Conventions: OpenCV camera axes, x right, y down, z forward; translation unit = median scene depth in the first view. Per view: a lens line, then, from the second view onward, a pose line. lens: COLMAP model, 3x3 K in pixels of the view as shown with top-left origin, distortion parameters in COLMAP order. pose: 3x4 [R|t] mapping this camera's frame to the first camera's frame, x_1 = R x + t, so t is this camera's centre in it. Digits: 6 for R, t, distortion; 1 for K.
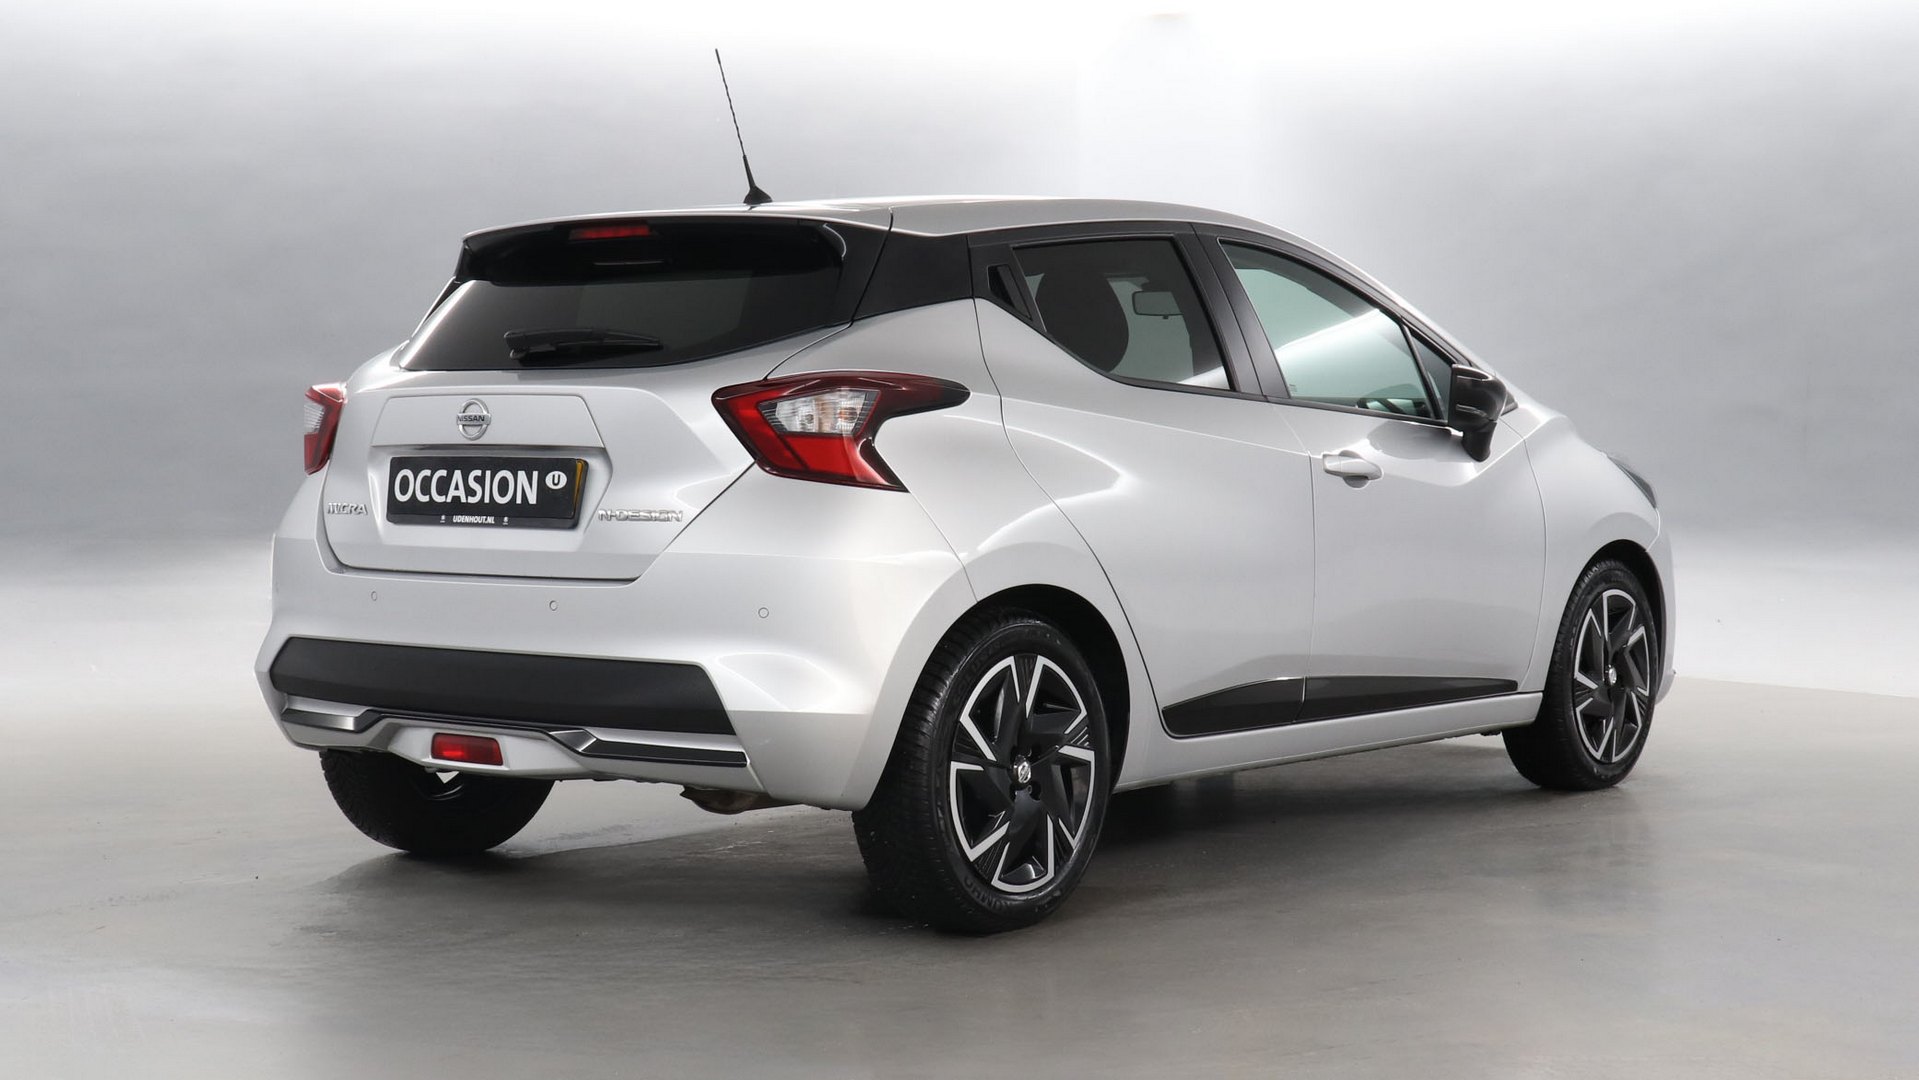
lens RADIAL K [[2914.9, 0, 959.5], [0, 2914.9, 540.0], [0, 0, 1]] dist [0.004520, 0.059569]
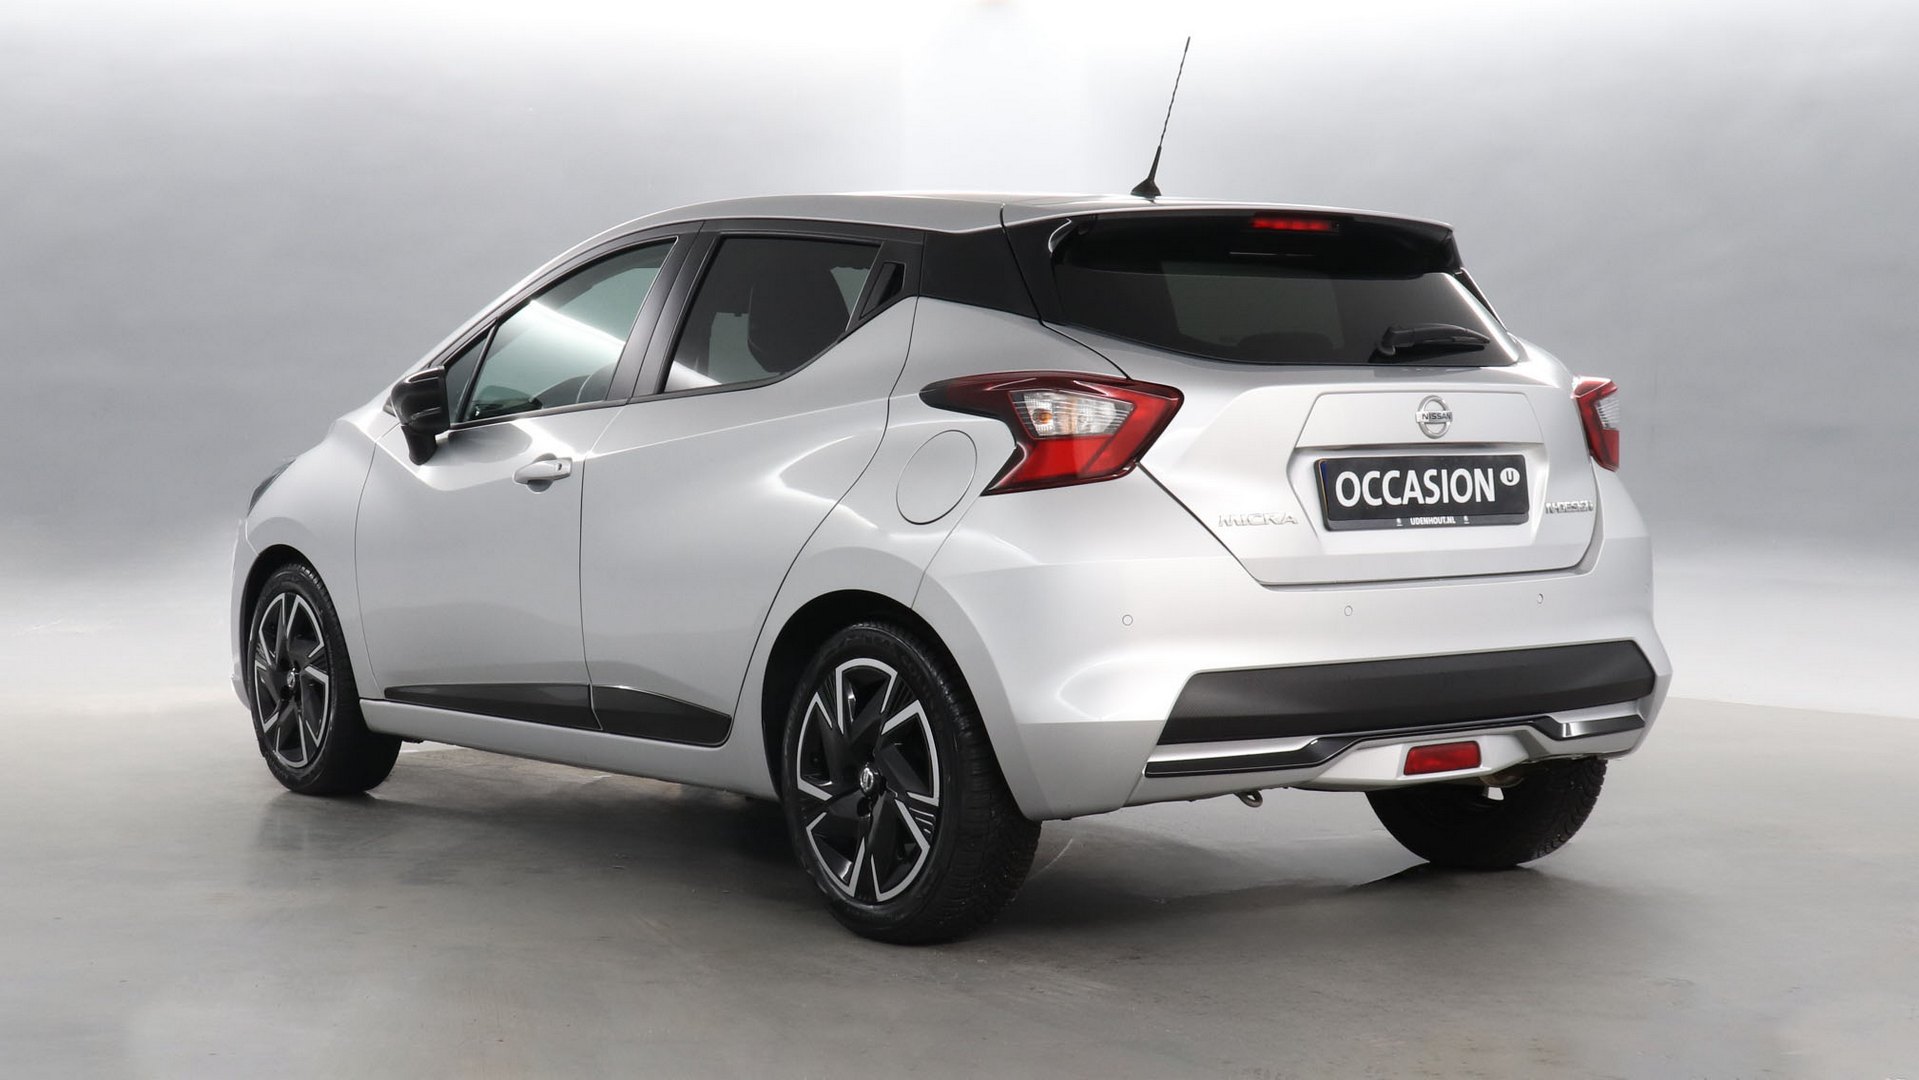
lens RADIAL K [[2914.9, 0, 959.5], [0, 2914.9, 540.0], [0, 0, 1]] dist [0.004520, 0.059569]
pose [[0.250402, -0.040792, 0.967282, -1.142218], [0.045135, 0.998517, 0.030425, -0.037151], [-0.967089, 0.036040, 0.251872, 0.908521]]
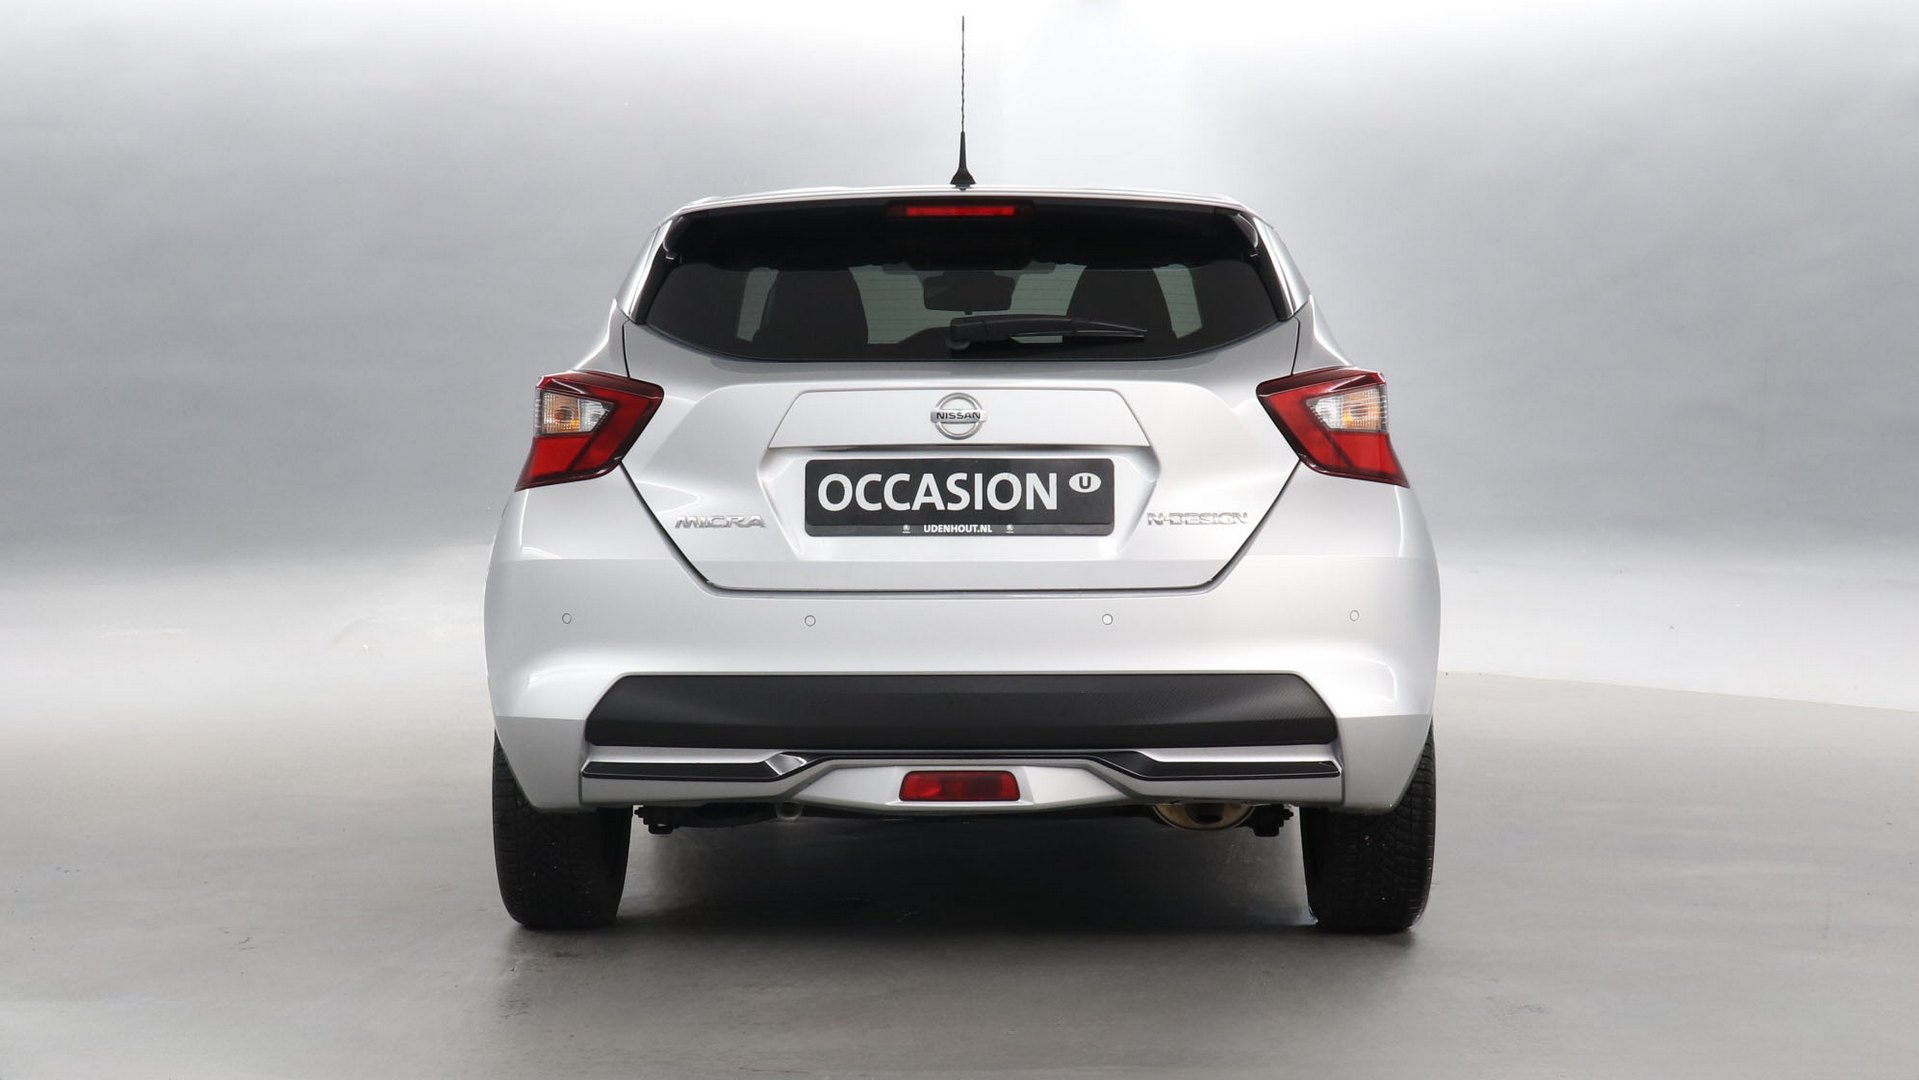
lens RADIAL K [[2914.9, 0, 959.5], [0, 2914.9, 540.0], [0, 0, 1]] dist [0.004520, 0.059569]
pose [[0.784382, -0.027520, 0.619667, -0.719546], [0.027308, 0.999579, 0.009825, -0.012326], [-0.619677, 0.009215, 0.784803, 0.299098]]
